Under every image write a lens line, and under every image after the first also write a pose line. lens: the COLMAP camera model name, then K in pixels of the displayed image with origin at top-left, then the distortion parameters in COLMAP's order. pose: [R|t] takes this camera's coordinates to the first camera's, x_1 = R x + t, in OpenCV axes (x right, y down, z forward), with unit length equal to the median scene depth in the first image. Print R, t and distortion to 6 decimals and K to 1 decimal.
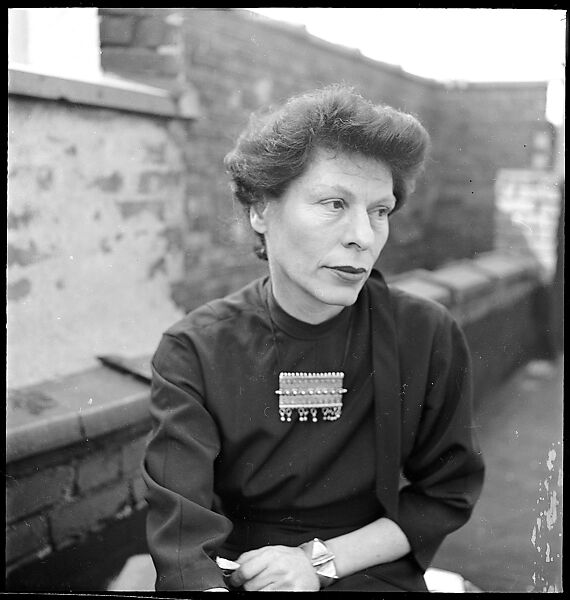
lens RADIAL K [[903.9, 0, 275.4], [0, 903.9, 295.3], [0, 0, 1]] dist [-0.059935, 0.000000]
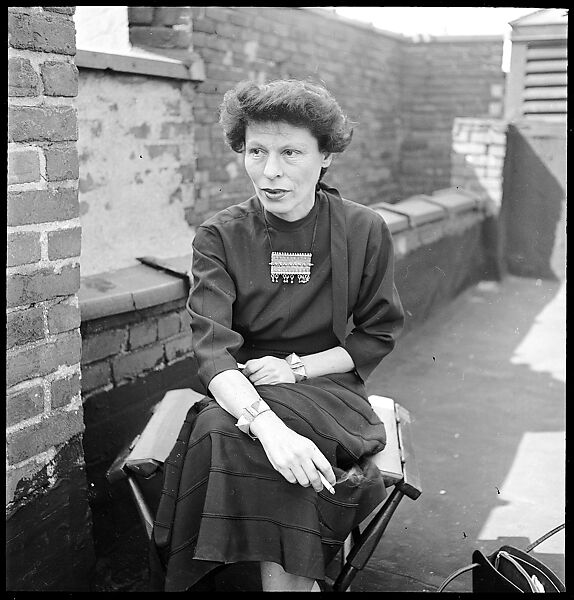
lens RADIAL K [[904.0, 0, 287.8], [0, 904.0, 299.6], [0, 0, 1]] dist [-0.036376, 0.000000]
pose [[0.999461, -0.008262, 0.031767, -0.009828], [0.006167, 0.997835, 0.065474, 0.037933], [-0.032239, -0.065243, 0.997348, -0.352680]]
